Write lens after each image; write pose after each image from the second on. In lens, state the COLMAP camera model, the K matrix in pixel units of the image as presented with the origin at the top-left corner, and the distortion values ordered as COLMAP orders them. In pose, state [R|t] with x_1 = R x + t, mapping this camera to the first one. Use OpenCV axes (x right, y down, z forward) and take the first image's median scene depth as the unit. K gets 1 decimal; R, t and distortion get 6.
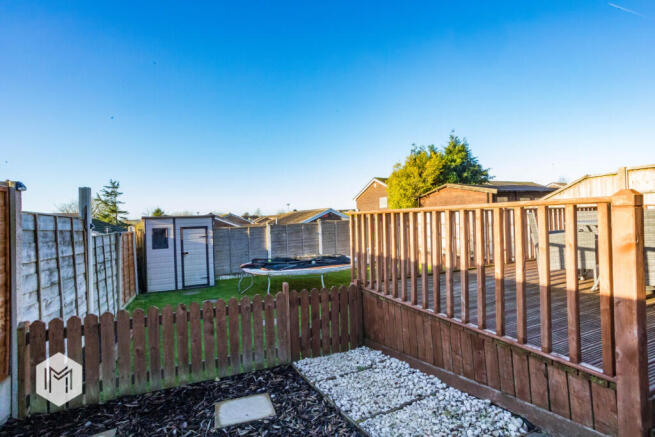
lens RADIAL K [[317.2, 0, 327.5], [0, 317.2, 218.5], [0, 0, 1]] dist [-0.053612, 0.032288]
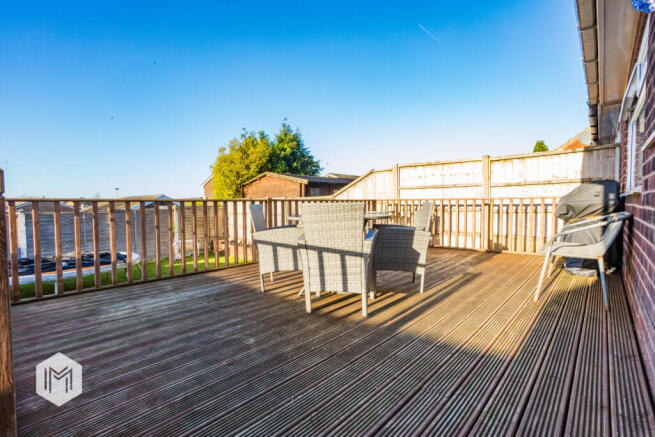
lens RADIAL K [[317.2, 0, 327.5], [0, 317.2, 218.5], [0, 0, 1]] dist [-0.053612, 0.032288]
pose [[0.915537, 0.002601, 0.402225, 0.176286], [-0.016798, 0.999354, 0.031773, -0.004049], [-0.401883, -0.035846, 0.914989, 0.050665]]
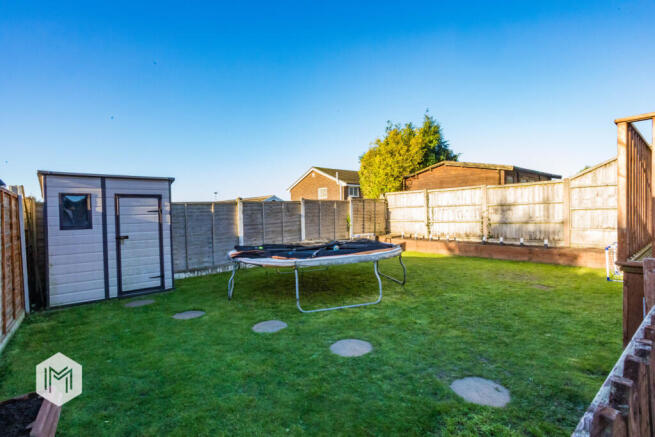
lens RADIAL K [[317.2, 0, 327.5], [0, 317.2, 218.5], [0, 0, 1]] dist [-0.053612, 0.032288]
pose [[0.963489, 0.008460, 0.267613, -0.186691], [-0.010773, 0.999916, 0.007175, 0.052100], [-0.267529, -0.009796, 0.963500, 0.251524]]
